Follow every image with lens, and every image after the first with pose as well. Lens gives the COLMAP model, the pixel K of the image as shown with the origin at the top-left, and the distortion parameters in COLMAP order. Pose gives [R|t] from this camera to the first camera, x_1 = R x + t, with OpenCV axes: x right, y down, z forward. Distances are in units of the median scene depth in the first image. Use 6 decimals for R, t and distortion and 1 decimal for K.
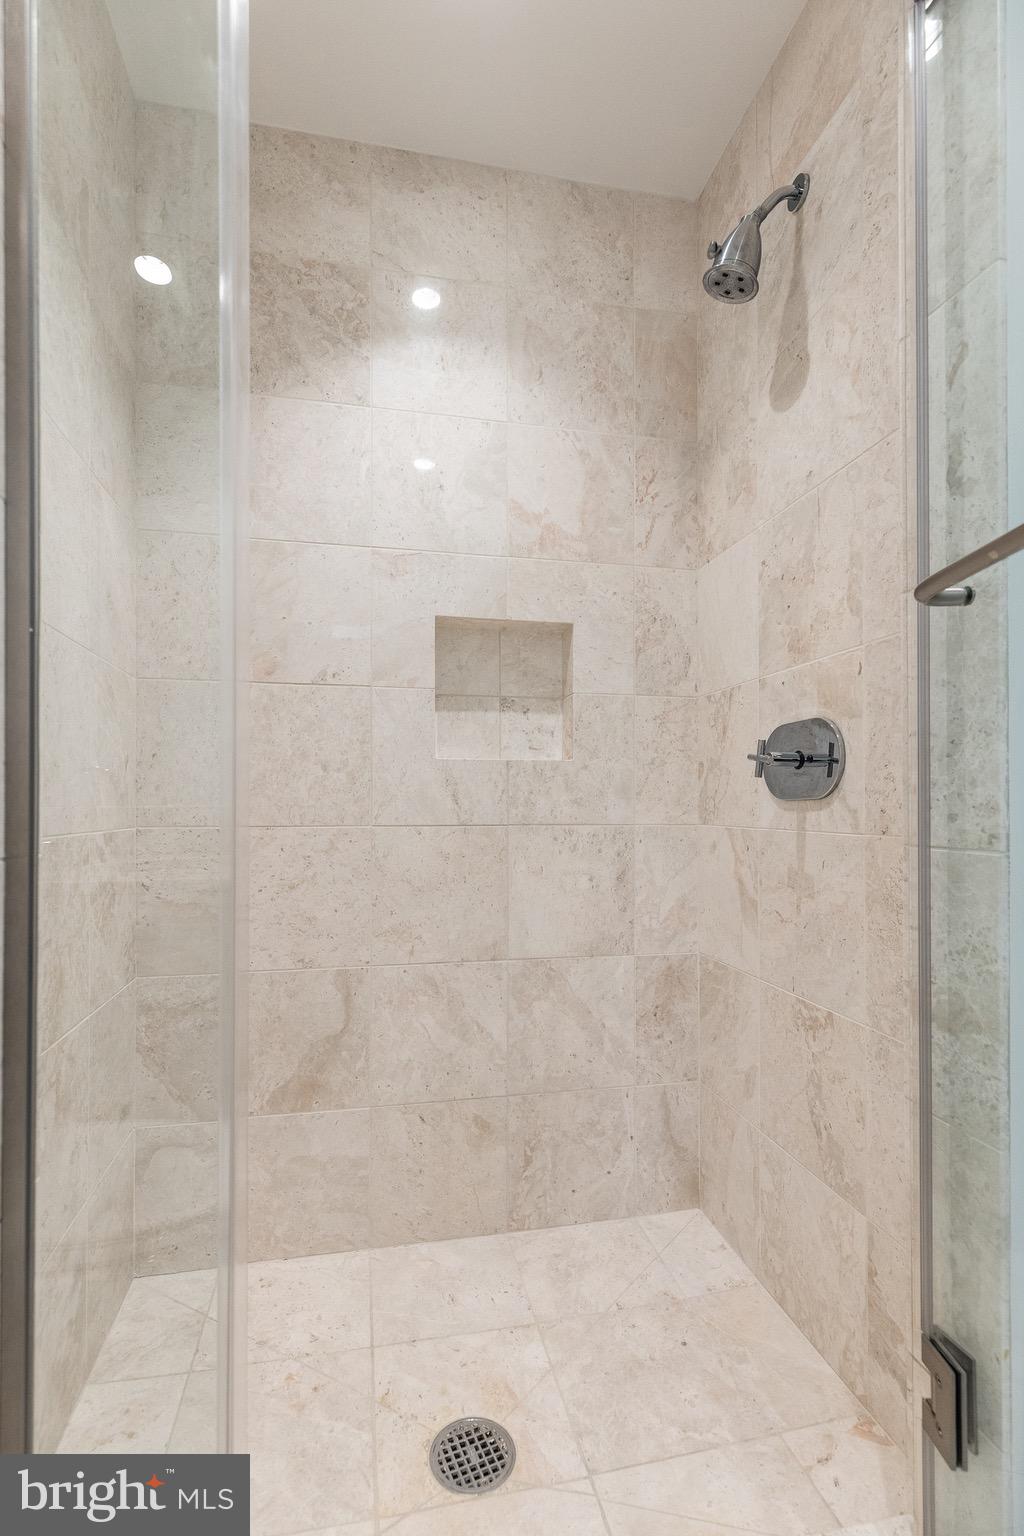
lens RADIAL K [[734.3, 0, 517.8], [0, 734.3, 787.2], [0, 0, 1]] dist [0.015169, -0.000580]
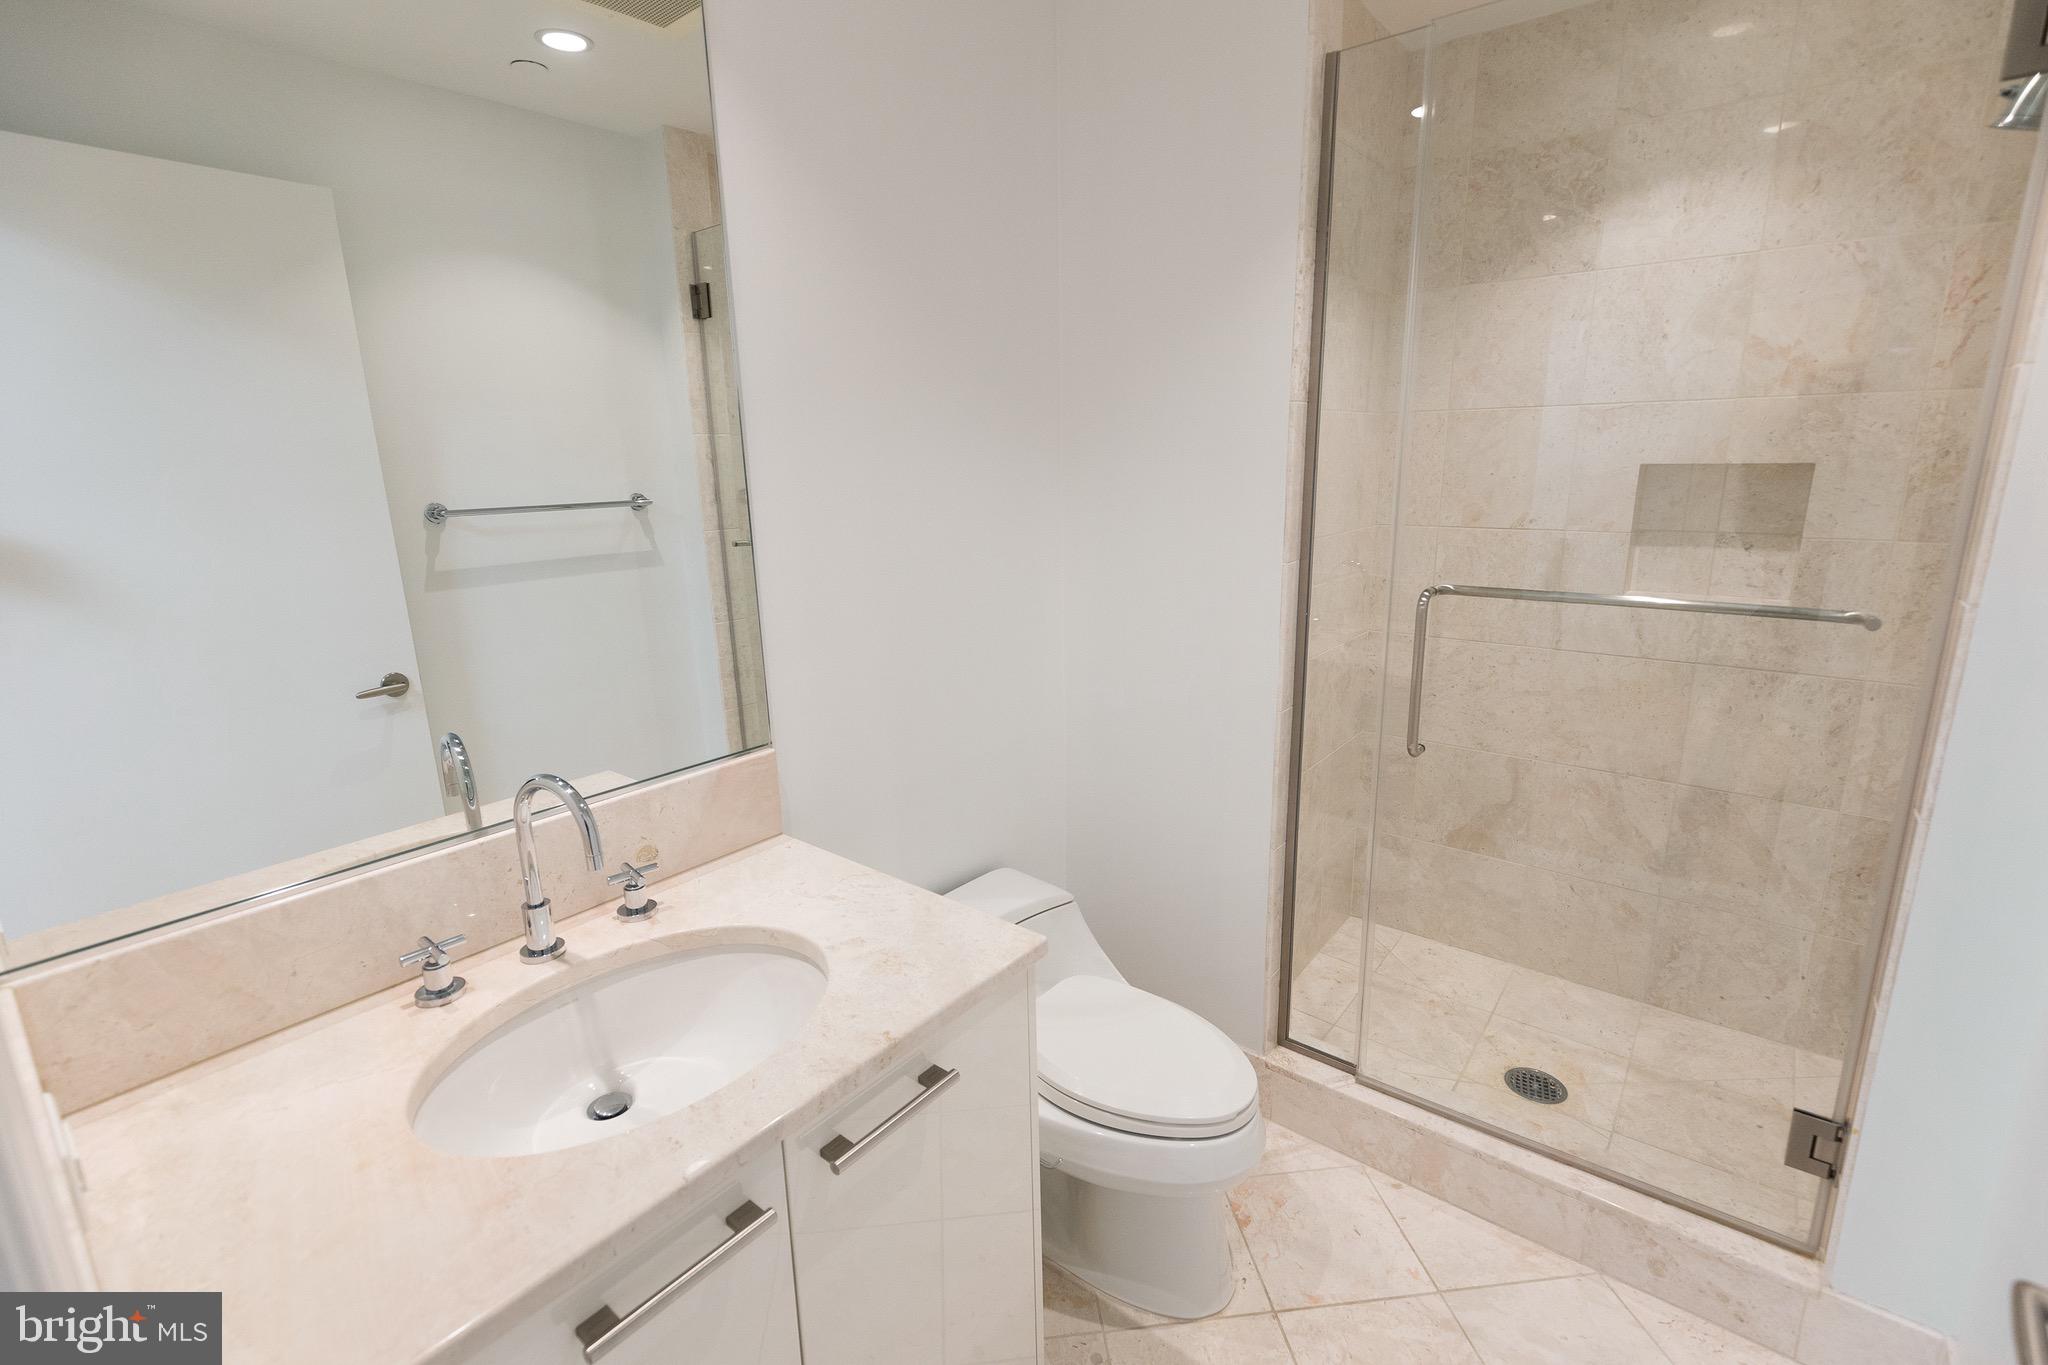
lens RADIAL K [[922.6, 0, 1027.9], [0, 922.6, 678.7], [0, 0, 1]] dist [0.006763, -0.000375]
pose [[0.642708, 0.170657, -0.746862, 0.365799], [0.026214, 0.969404, 0.244066, -0.275716], [0.765663, -0.176441, 0.618570, -0.559813]]
